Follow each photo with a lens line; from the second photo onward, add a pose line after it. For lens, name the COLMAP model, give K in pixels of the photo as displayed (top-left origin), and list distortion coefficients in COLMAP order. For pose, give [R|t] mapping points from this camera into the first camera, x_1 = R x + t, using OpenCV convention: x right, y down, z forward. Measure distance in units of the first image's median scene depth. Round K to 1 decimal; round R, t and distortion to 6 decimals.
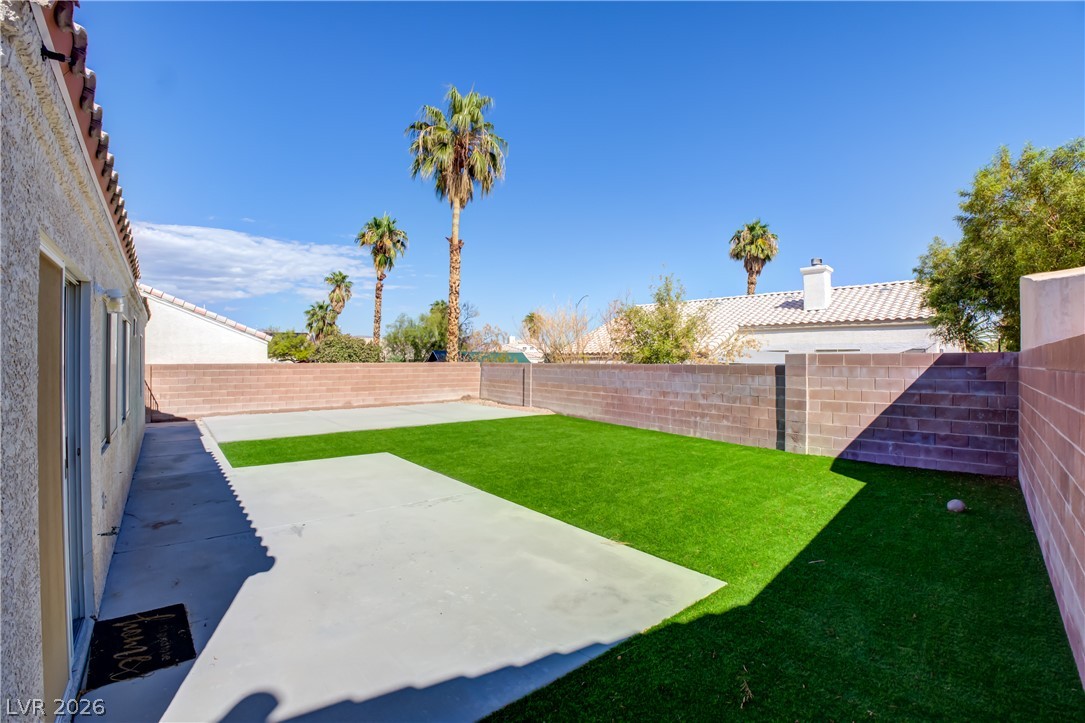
lens RADIAL K [[484.0, 0, 547.0], [0, 484.0, 359.4], [0, 0, 1]] dist [-0.048636, 0.000763]
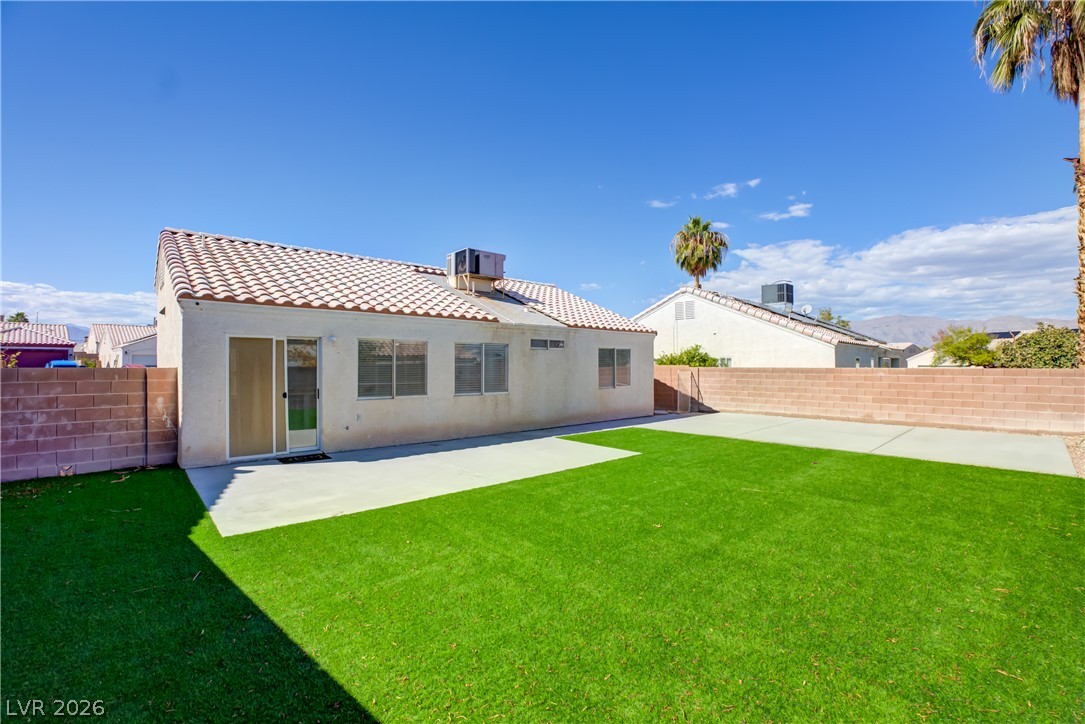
lens RADIAL K [[484.0, 0, 547.0], [0, 484.0, 359.9], [0, 0, 1]] dist [-0.048636, 0.000763]
pose [[0.042637, -0.009031, -0.999050, 0.413863], [-0.000144, 0.999959, -0.009046, 0.001214], [0.999091, 0.000529, 0.042634, 0.445931]]
